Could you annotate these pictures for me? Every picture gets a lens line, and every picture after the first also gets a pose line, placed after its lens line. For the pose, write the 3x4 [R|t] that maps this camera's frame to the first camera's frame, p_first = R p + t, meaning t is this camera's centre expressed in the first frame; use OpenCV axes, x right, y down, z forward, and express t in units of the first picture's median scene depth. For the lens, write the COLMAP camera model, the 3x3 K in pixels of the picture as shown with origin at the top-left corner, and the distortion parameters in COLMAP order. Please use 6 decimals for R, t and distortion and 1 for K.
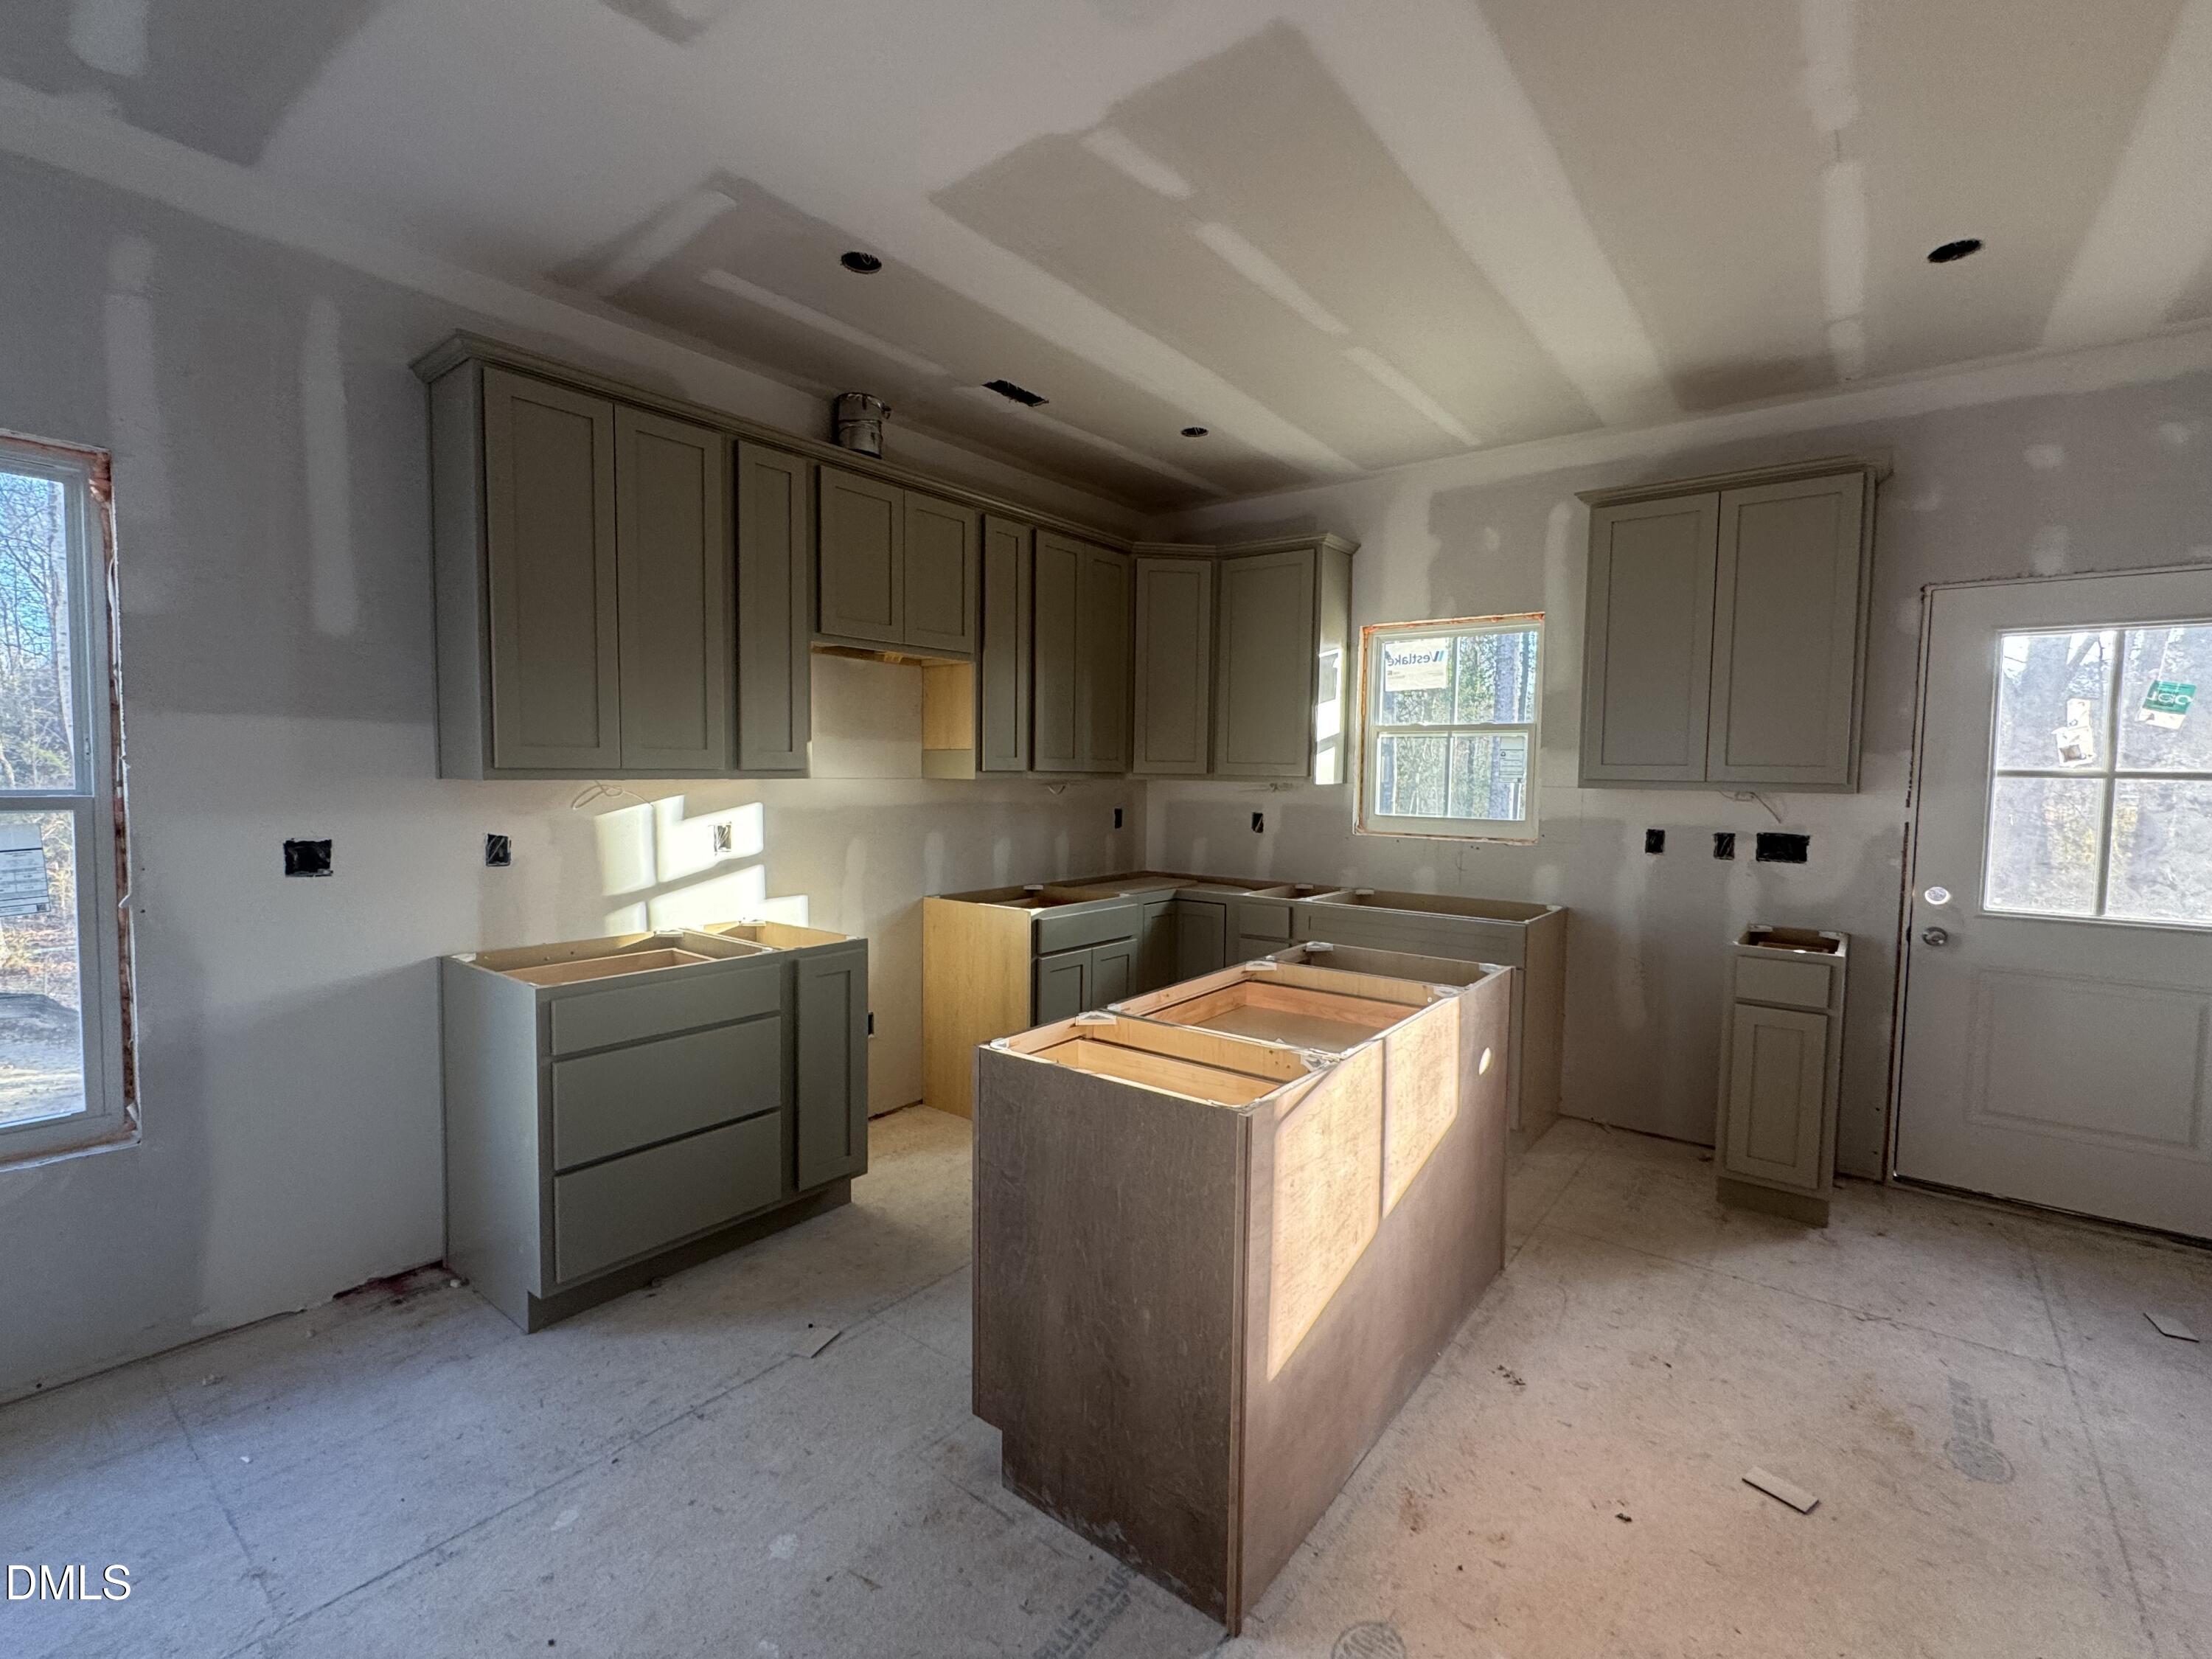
lens RADIAL K [[989.2, 0, 1104.1], [0, 989.2, 826.4], [0, 0, 1]] dist [-0.001669, -0.000268]
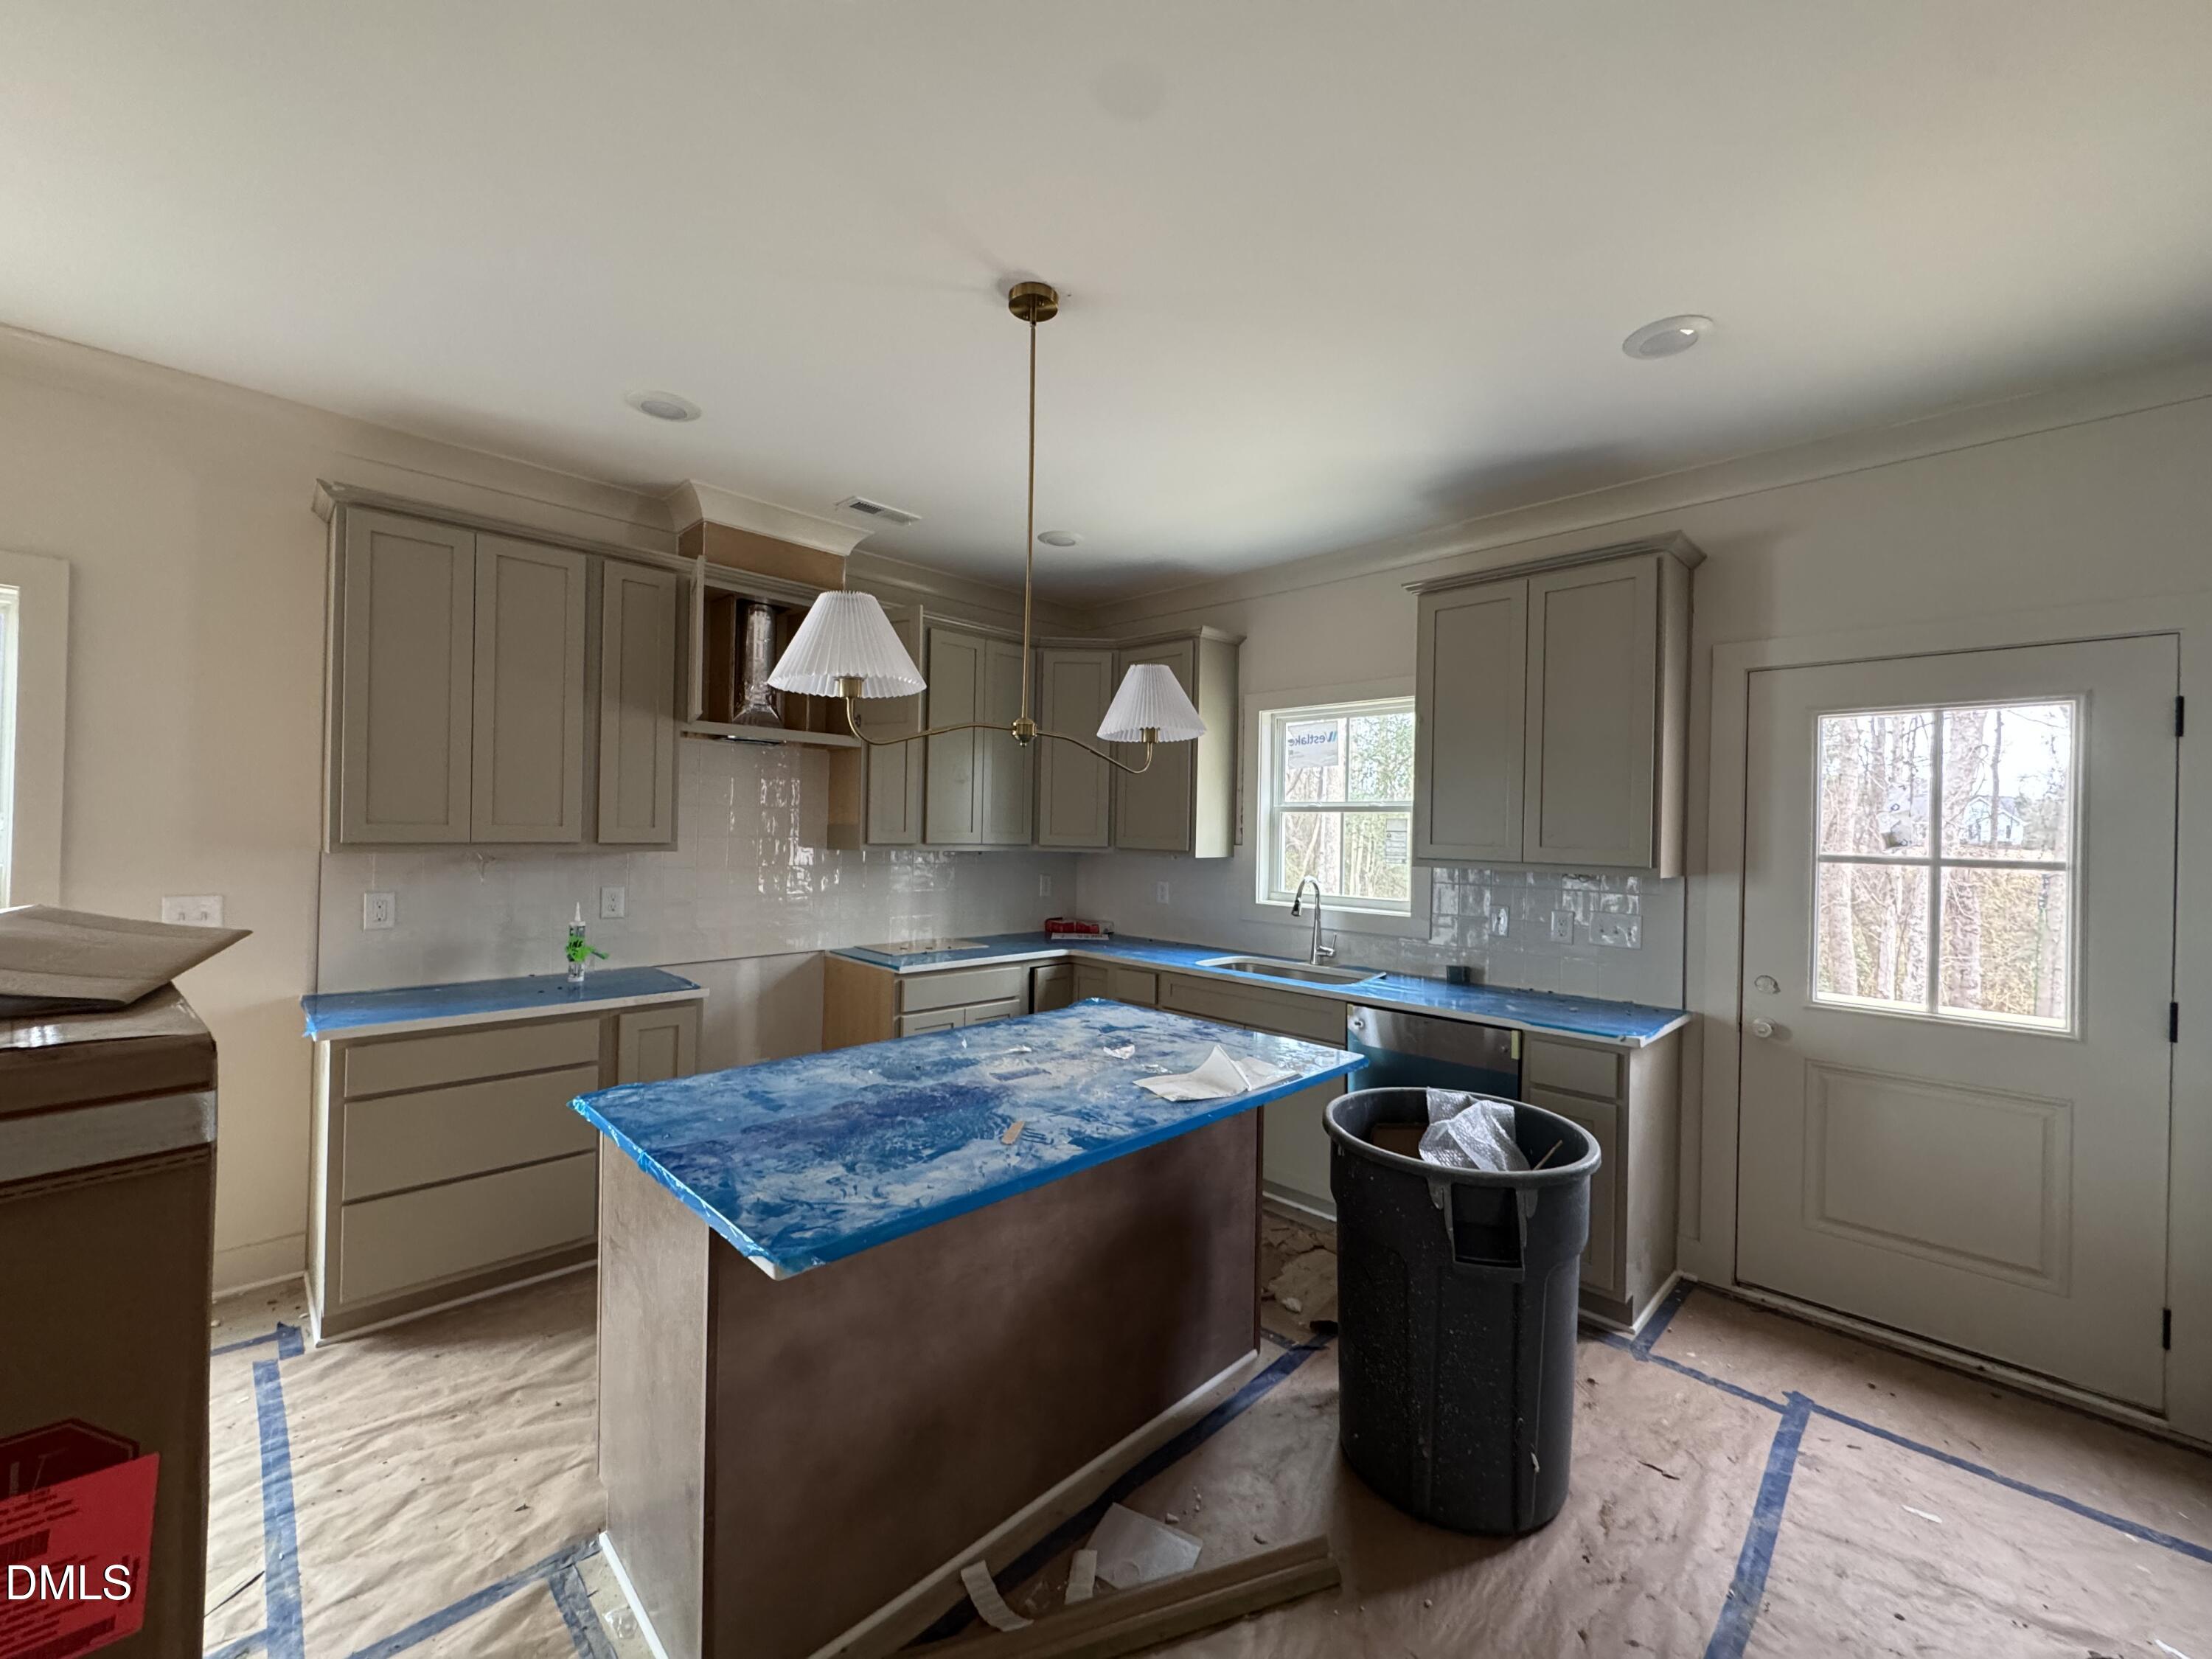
lens RADIAL K [[878.4, 0, 1105.0], [0, 878.4, 828.9], [0, 0, 1]] dist [-0.002354, 0.000259]
pose [[0.992388, 0.007136, -0.122947, 0.314725], [-0.014623, 0.998085, -0.060098, -0.021015], [0.122283, 0.061438, 0.990592, 0.066274]]
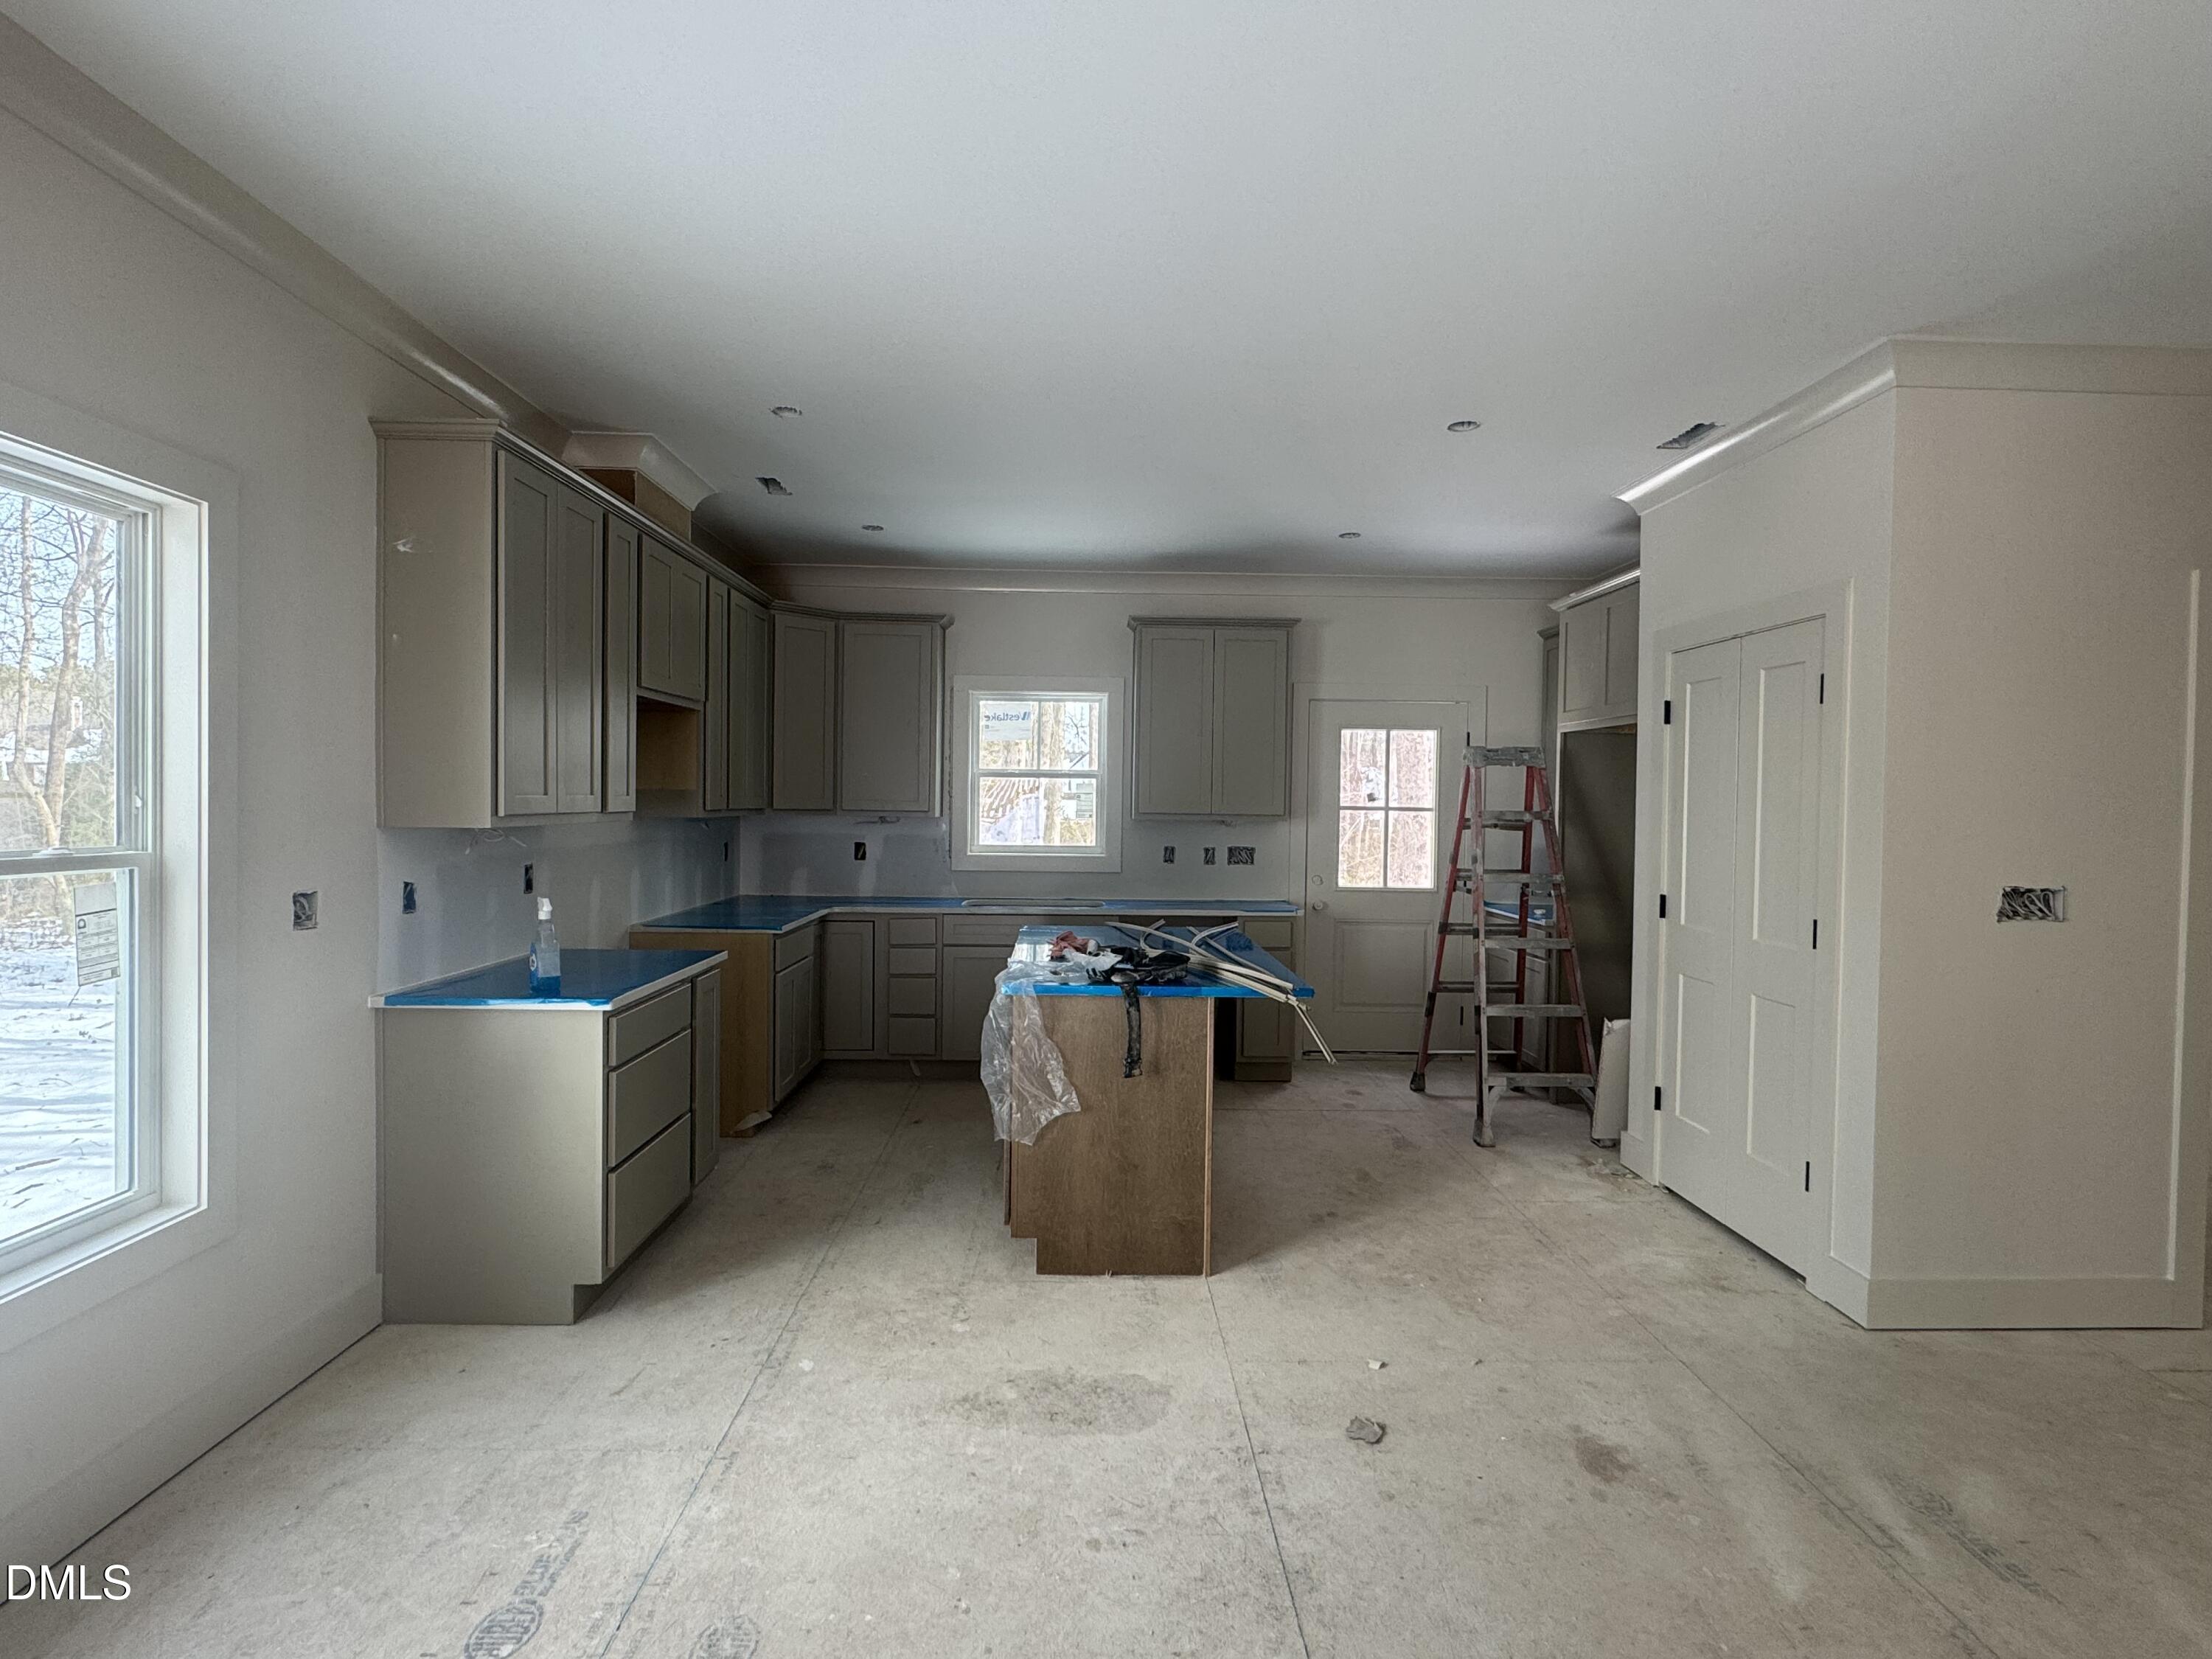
lens RADIAL K [[1141.7, 0, 1098.6], [0, 1141.7, 823.3], [0, 0, 1]] dist [0.000322, 0.000036]
pose [[0.776420, -0.015130, 0.630034, -0.691276], [0.033620, 0.999283, -0.017434, -0.005929], [-0.629318, 0.034718, 0.776372, -0.290545]]
